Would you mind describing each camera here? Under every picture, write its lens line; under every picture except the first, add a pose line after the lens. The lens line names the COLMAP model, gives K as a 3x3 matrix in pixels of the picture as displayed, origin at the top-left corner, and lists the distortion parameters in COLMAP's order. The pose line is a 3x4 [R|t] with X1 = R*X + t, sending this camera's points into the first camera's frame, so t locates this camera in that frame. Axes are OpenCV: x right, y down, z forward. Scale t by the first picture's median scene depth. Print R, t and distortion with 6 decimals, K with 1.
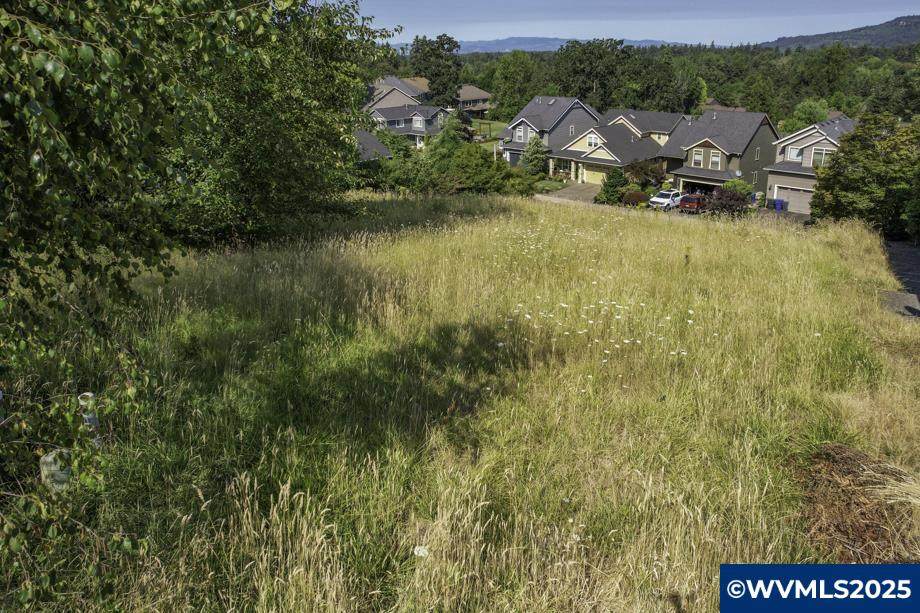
lens RADIAL K [[617.4, 0, 491.7], [0, 617.4, 227.7], [0, 0, 1]] dist [-0.075369, 0.121386]
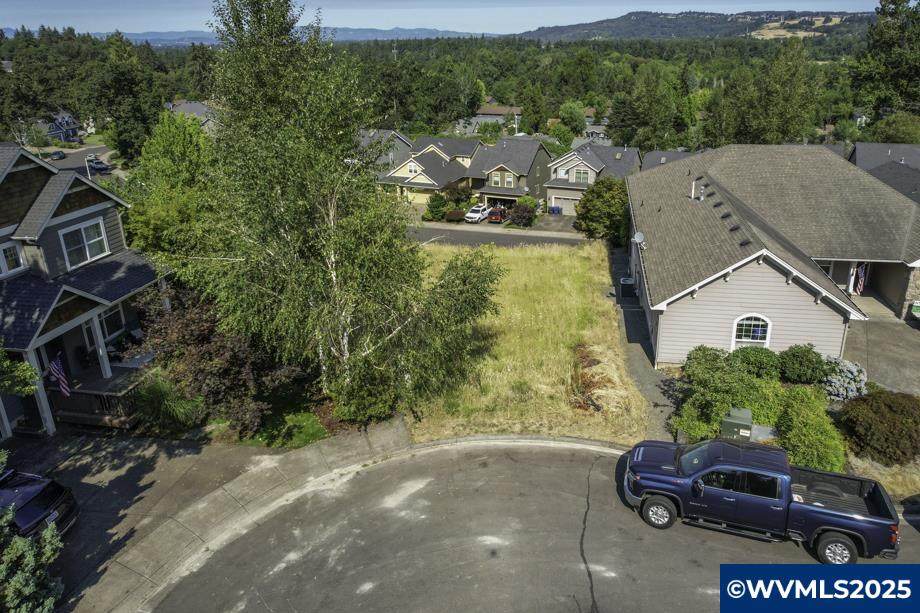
lens RADIAL K [[613.0, 0, 495.1], [0, 613.0, 229.9], [0, 0, 1]] dist [-0.020451, -0.000530]
pose [[0.937886, -0.104927, 0.330695, -0.102071], [0.098196, 0.994477, 0.037048, -0.049111], [-0.332756, -0.002274, 0.943010, -0.217677]]
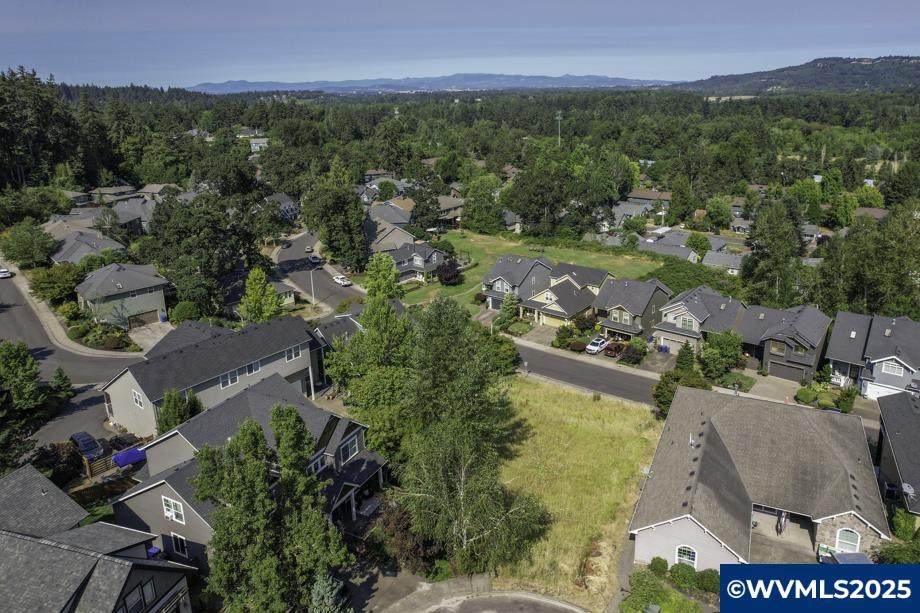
lens RADIAL K [[613.0, 0, 495.1], [0, 613.0, 229.9], [0, 0, 1]] dist [-0.020451, -0.000530]
pose [[0.995997, -0.026582, 0.085338, -0.093192], [0.031161, 0.998120, -0.052786, -0.236405], [-0.083774, 0.055234, 0.994953, -0.506745]]
